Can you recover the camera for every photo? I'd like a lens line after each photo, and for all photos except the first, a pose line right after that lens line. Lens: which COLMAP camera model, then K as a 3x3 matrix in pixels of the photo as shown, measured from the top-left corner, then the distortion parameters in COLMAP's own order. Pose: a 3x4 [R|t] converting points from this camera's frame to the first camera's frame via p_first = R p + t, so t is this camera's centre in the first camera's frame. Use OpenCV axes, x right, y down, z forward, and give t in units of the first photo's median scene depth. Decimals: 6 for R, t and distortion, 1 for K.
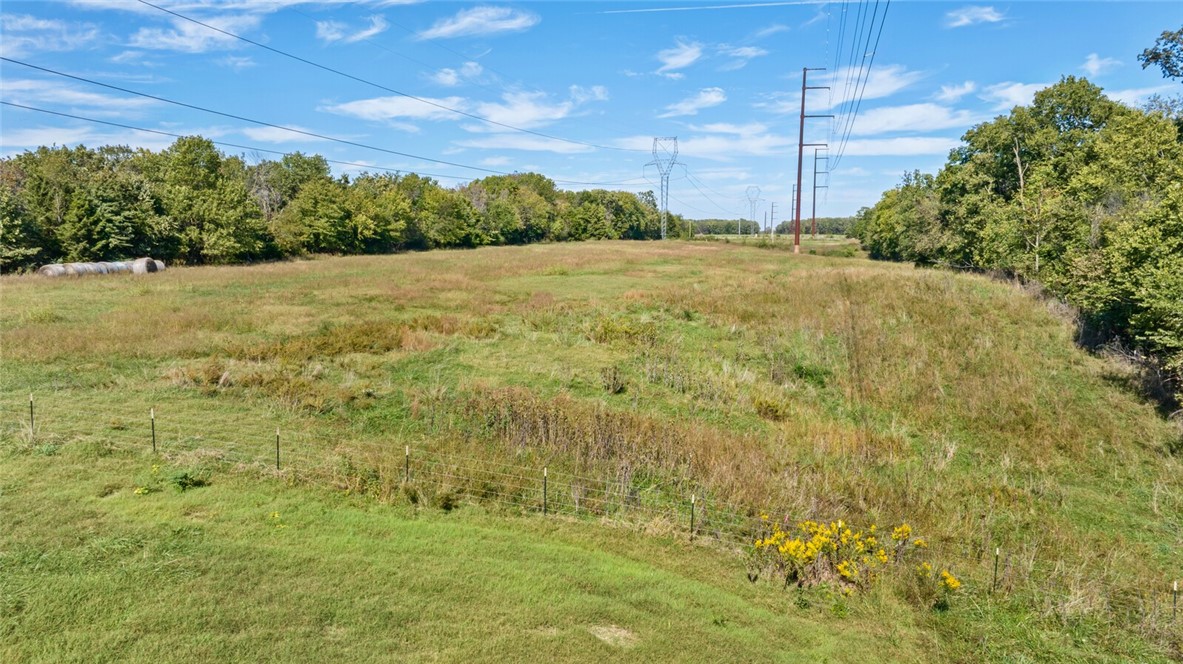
lens RADIAL K [[848.2, 0, 591.5], [0, 848.2, 332.0], [0, 0, 1]] dist [-0.100030, 0.123292]
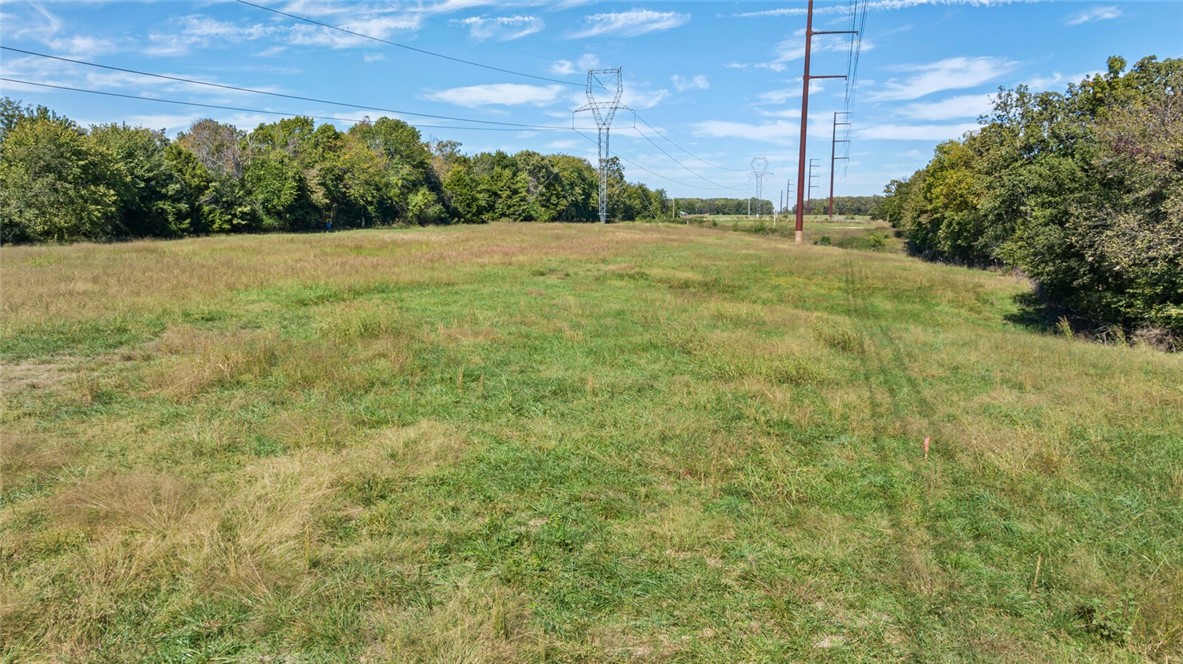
lens RADIAL K [[848.2, 0, 591.5], [0, 848.2, 332.0], [0, 0, 1]] dist [-0.100030, 0.123292]
pose [[0.999705, 0.007515, -0.023116, 0.081232], [-0.006981, 0.999709, 0.023101, -0.031791], [0.023283, -0.022933, 0.999466, 0.280665]]
